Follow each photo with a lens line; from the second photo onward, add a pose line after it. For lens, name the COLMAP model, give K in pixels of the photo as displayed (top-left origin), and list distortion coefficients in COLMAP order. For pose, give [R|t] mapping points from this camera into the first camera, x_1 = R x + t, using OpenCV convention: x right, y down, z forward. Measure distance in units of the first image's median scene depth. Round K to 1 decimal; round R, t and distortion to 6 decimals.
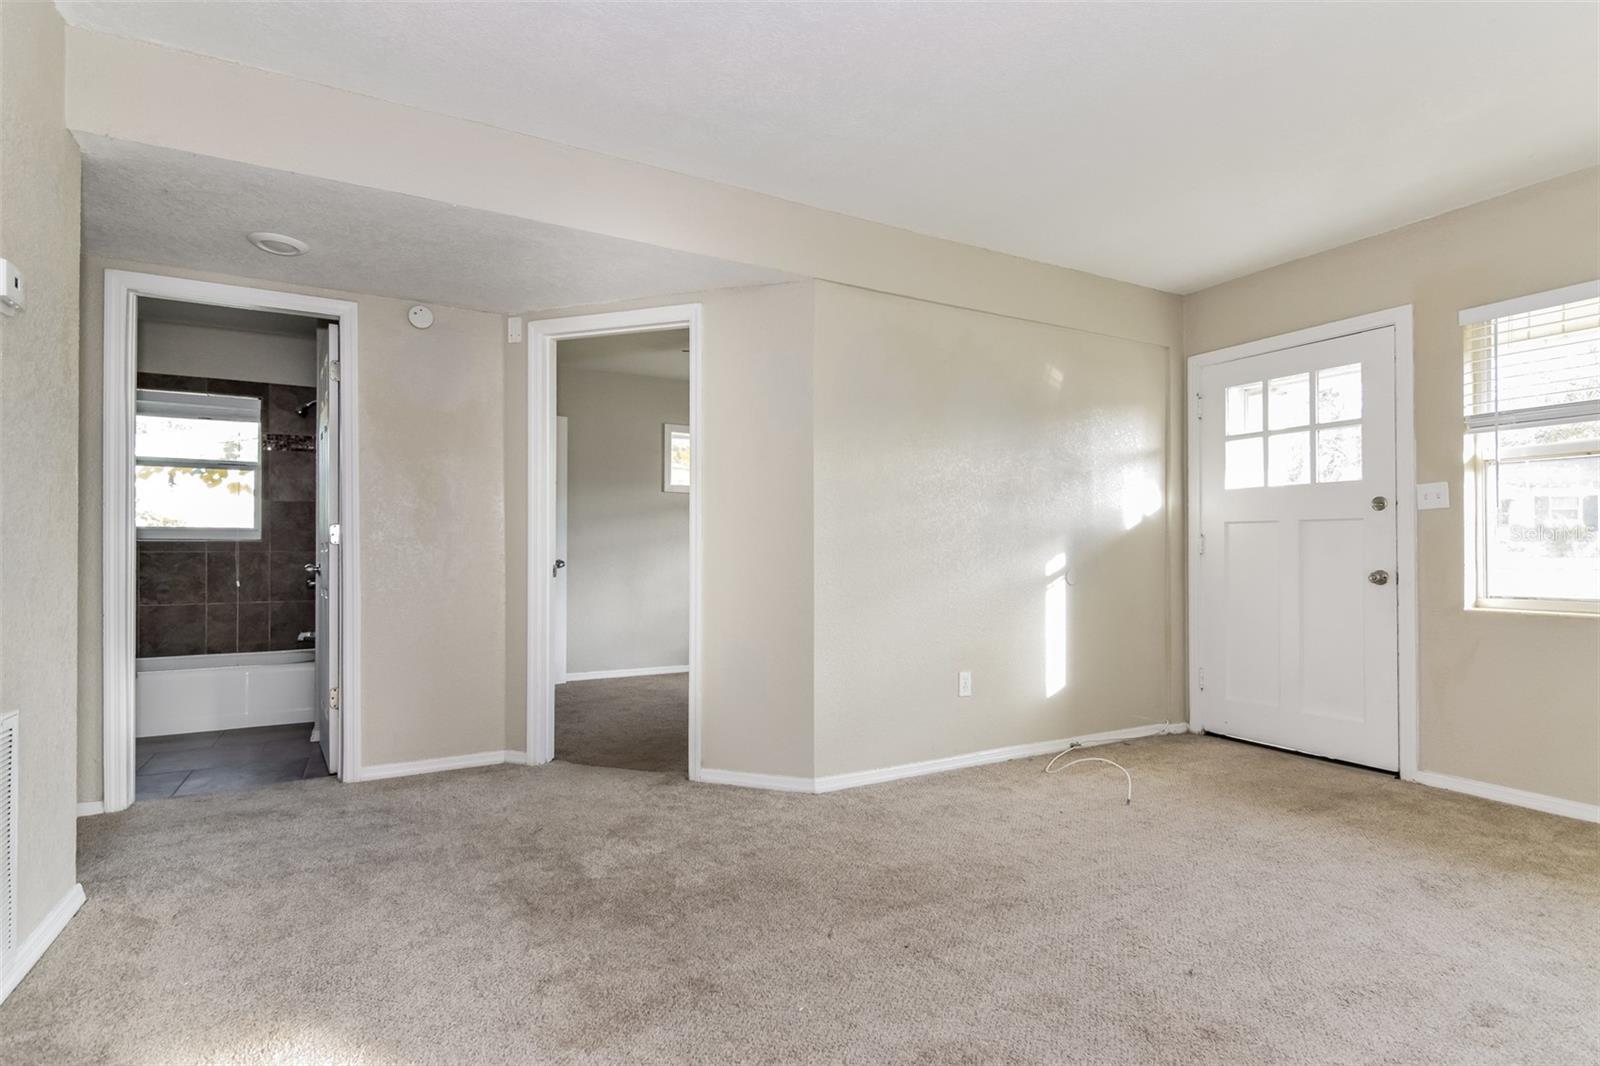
lens RADIAL K [[772.9, 0, 801.7], [0, 772.9, 543.4], [0, 0, 1]] dist [0.010302, -0.000841]
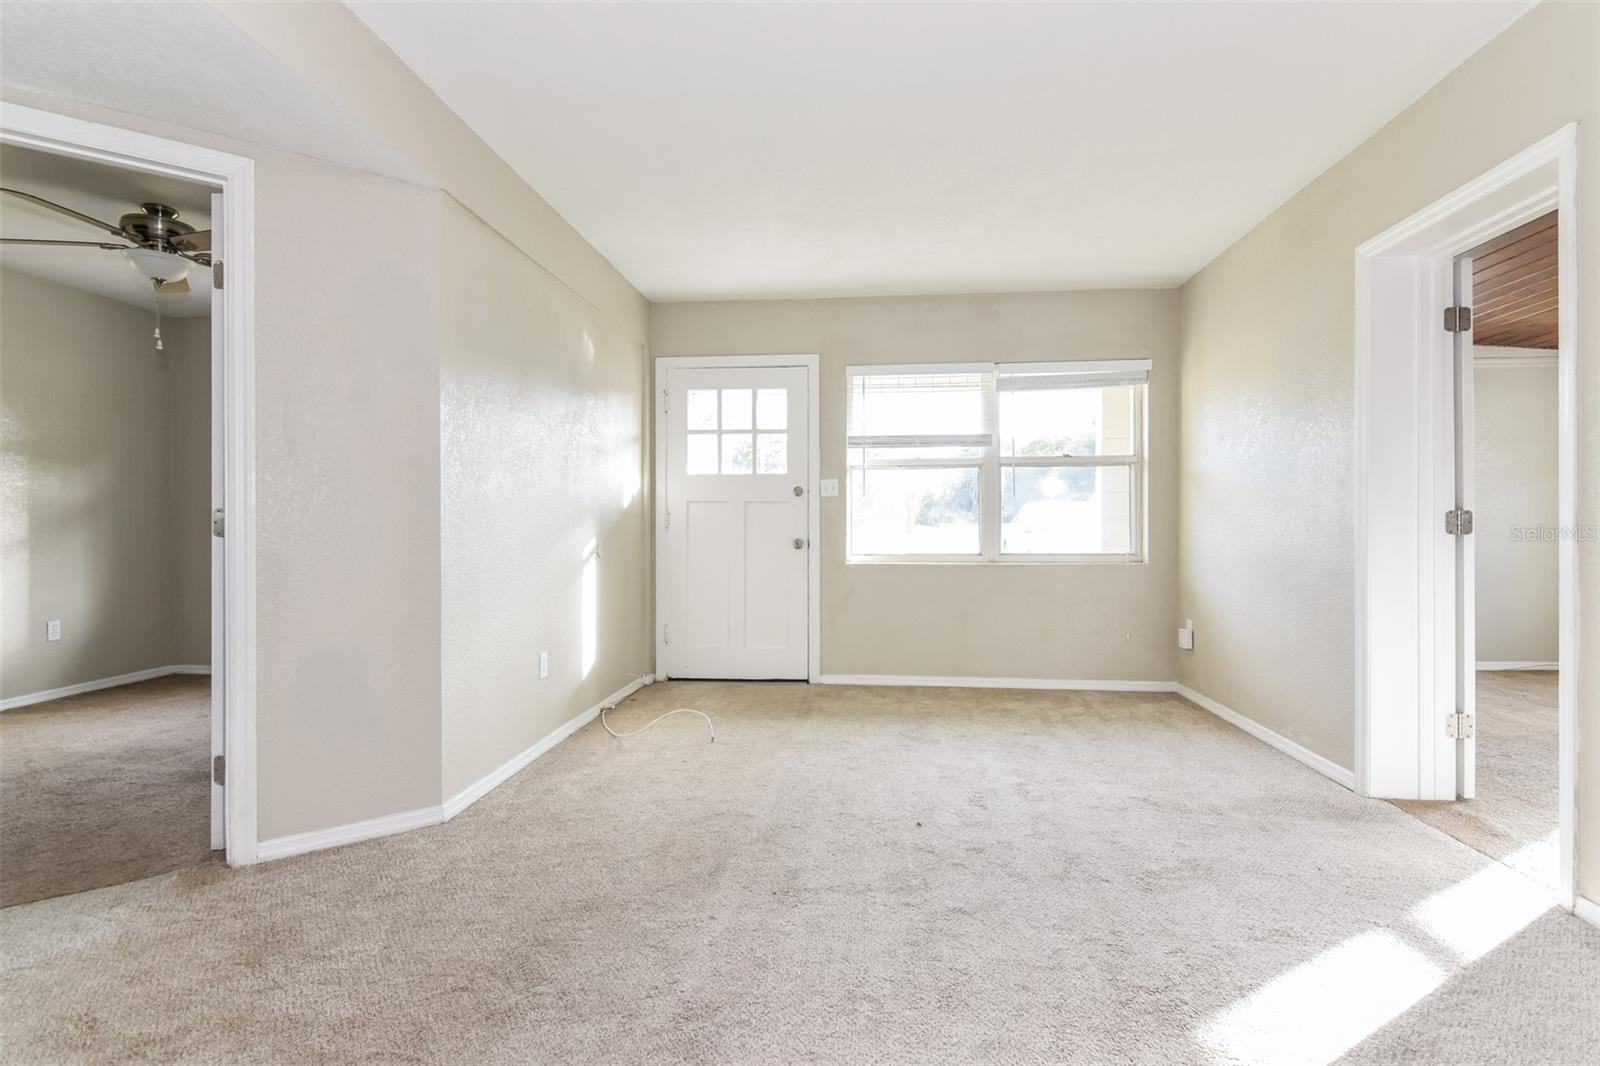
lens RADIAL K [[773.1, 0, 800.0], [0, 773.1, 533.0], [0, 0, 1]] dist [0.013971, -0.000466]
pose [[0.564696, -0.010501, 0.825232, -0.422484], [-0.007637, 0.999810, 0.017948, -0.001486], [-0.825264, -0.016437, 0.564508, 0.212582]]
